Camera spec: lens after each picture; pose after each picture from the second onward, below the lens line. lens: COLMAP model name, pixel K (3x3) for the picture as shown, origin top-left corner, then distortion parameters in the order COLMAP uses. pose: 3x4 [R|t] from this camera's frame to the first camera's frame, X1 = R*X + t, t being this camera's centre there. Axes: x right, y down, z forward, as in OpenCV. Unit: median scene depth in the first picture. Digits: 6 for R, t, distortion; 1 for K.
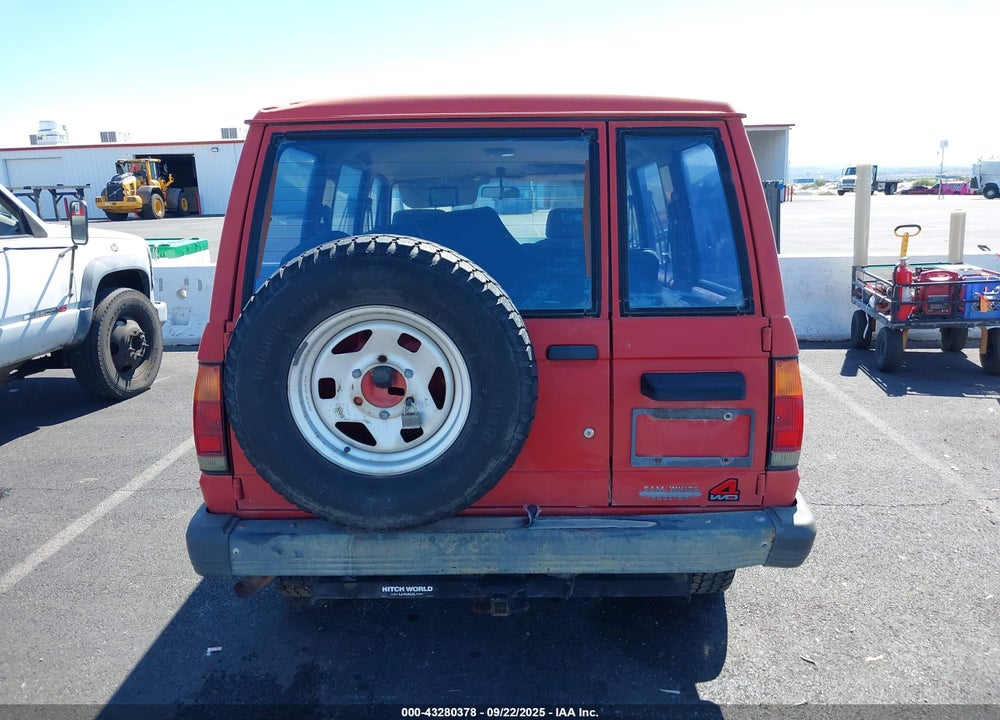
lens RADIAL K [[815.6, 0, 494.8], [0, 815.6, 350.8], [0, 0, 1]] dist [0.014896, -0.029134]
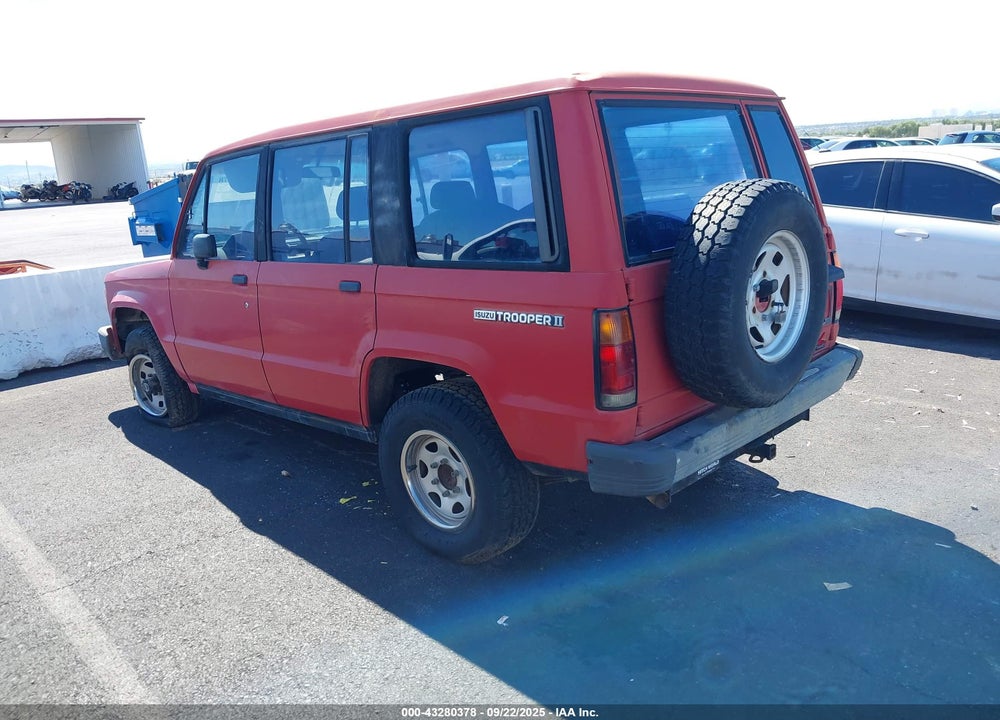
lens RADIAL K [[815.6, 0, 500.1], [0, 815.6, 357.3], [0, 0, 1]] dist [0.014896, -0.029134]
pose [[0.692934, -0.186224, 0.696537, -0.976499], [0.178212, 0.980331, 0.084808, -0.032632], [-0.698630, 0.065365, 0.712491, 0.261485]]
